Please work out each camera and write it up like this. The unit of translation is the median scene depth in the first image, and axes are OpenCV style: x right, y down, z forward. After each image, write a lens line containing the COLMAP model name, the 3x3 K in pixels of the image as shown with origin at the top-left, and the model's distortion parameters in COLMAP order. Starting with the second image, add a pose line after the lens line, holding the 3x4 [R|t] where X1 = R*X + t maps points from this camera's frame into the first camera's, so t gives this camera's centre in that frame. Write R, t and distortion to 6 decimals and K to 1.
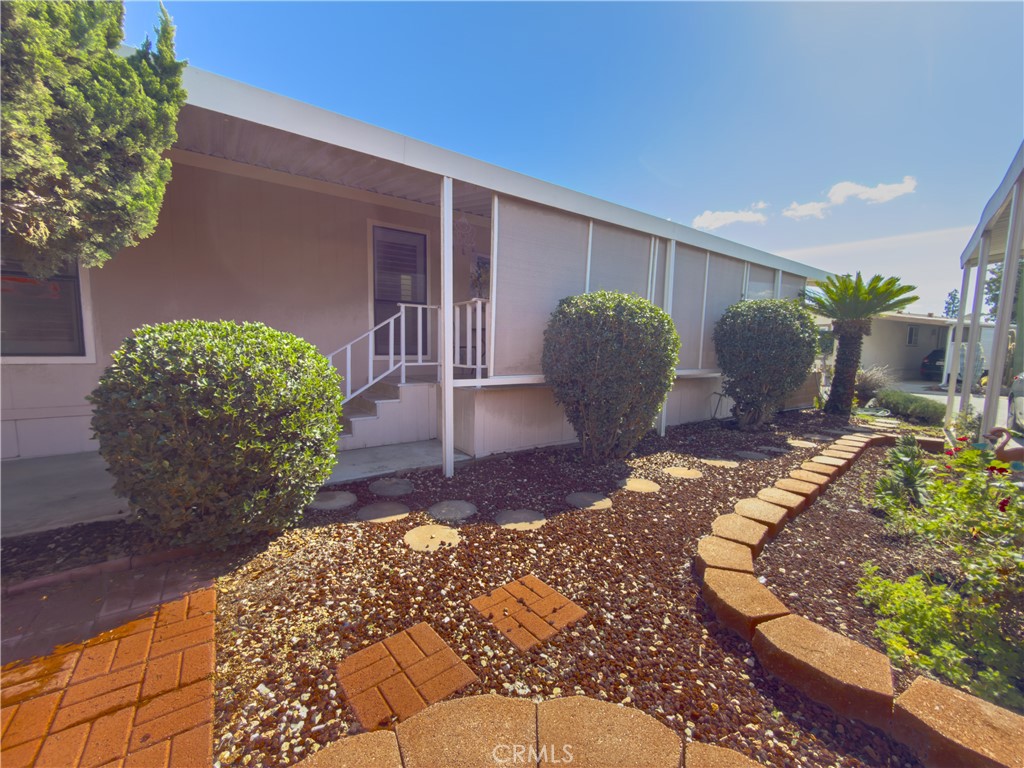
lens RADIAL K [[408.0, 0, 511.3], [0, 408.0, 384.3], [0, 0, 1]] dist [-0.000491, -0.000315]
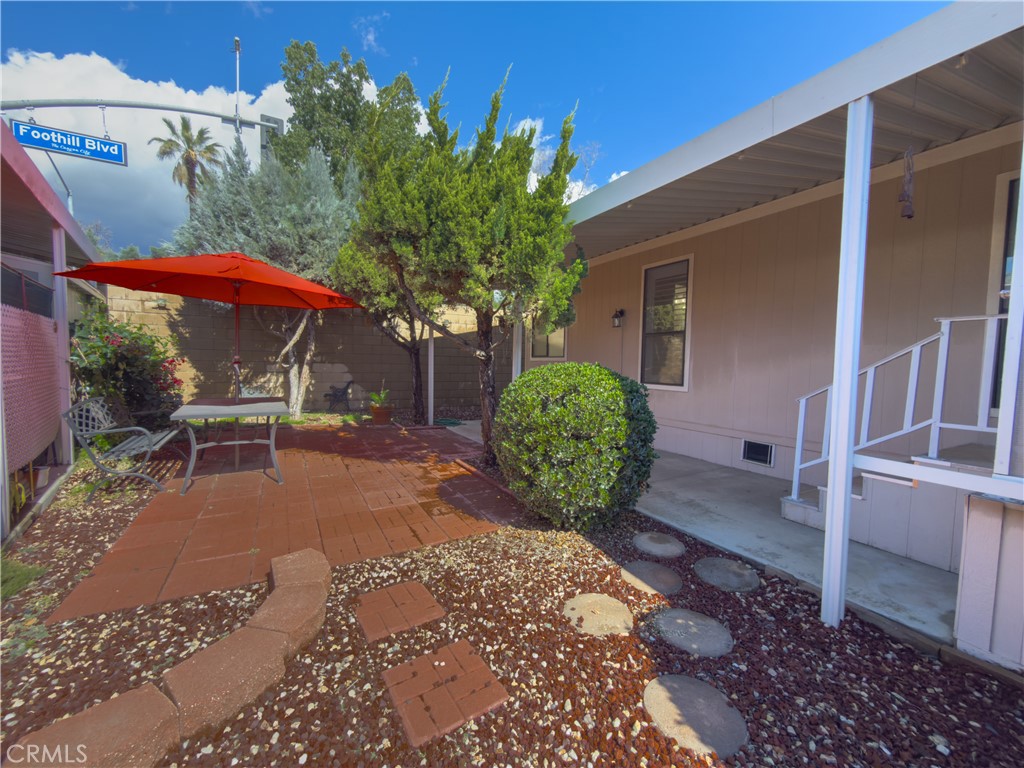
lens RADIAL K [[408.0, 0, 511.3], [0, 408.0, 384.3], [0, 0, 1]] dist [-0.000491, -0.000315]
pose [[-0.103680, 0.034309, -0.994019, 0.619420], [-0.117522, 0.991981, 0.046496, -0.106884], [0.987643, 0.121640, -0.098816, 0.816206]]
